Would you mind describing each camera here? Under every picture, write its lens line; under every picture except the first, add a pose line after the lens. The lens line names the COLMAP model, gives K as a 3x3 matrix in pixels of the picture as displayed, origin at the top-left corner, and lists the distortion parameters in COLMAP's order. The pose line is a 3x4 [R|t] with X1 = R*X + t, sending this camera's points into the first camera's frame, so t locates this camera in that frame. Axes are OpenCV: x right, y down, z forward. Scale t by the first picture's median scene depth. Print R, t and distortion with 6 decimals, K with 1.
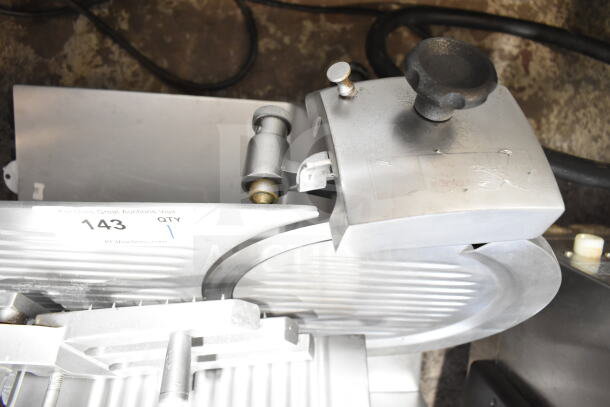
lens RADIAL K [[477.0, 0, 305.0], [0, 477.0, 203.5], [0, 0, 1]] dist [0.002052, 0.003383]
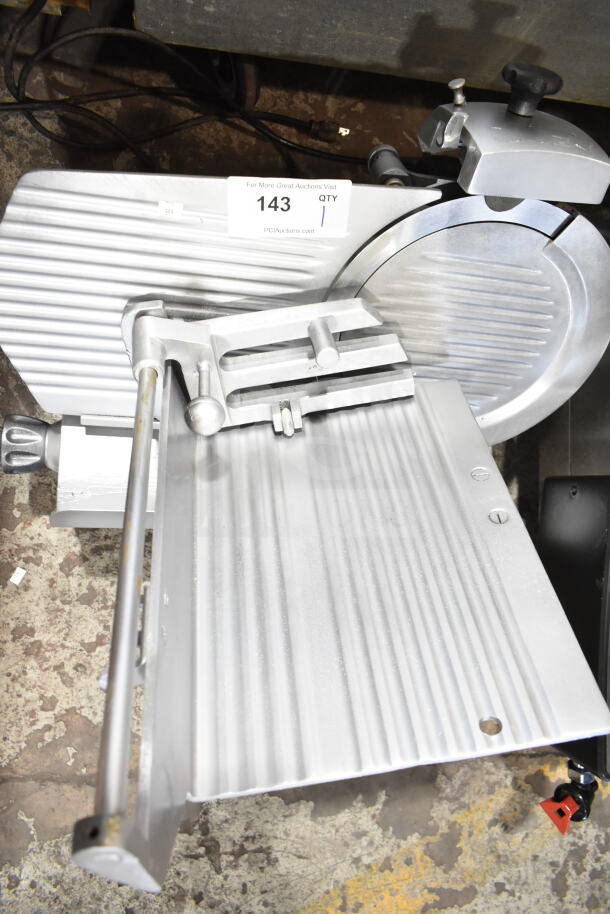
lens RADIAL K [[701.2, 0, 309.5], [0, 701.2, 455.3], [0, 0, 1]] dist [-0.004663, -0.002711]
pose [[0.993011, -0.024563, 0.115436, -0.267022], [0.046228, 0.980898, -0.188948, 0.499647], [-0.108590, 0.192964, 0.975178, -0.324735]]
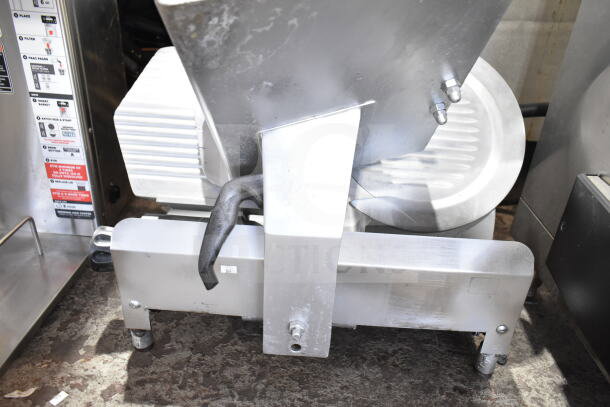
lens RADIAL K [[477.0, 0, 305.0], [0, 477.0, 203.5], [0, 0, 1]] dist [0.002052, 0.003383]
pose [[0.998641, -0.051207, 0.009695, -0.184738], [0.027106, 0.351451, -0.935814, 1.186840], [0.044513, 0.934805, 0.352361, 0.413904]]
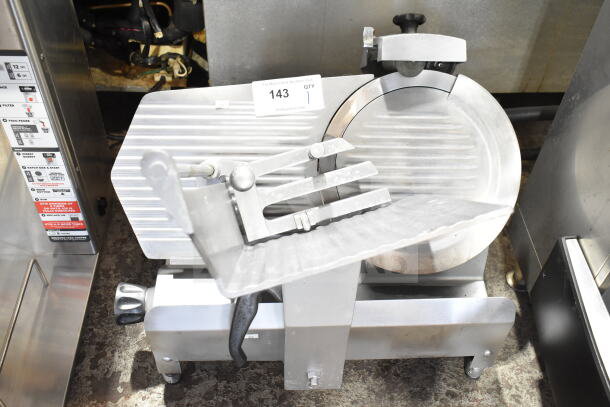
lens RADIAL K [[633.5, 0, 305.0], [0, 633.5, 203.5], [0, 0, 1]] dist [-0.003906, -0.003170]
pose [[0.991938, -0.123582, 0.028048, -0.214483], [0.100952, 0.636815, -0.764379, 1.251995], [0.076602, 0.761048, 0.644156, -0.235158]]
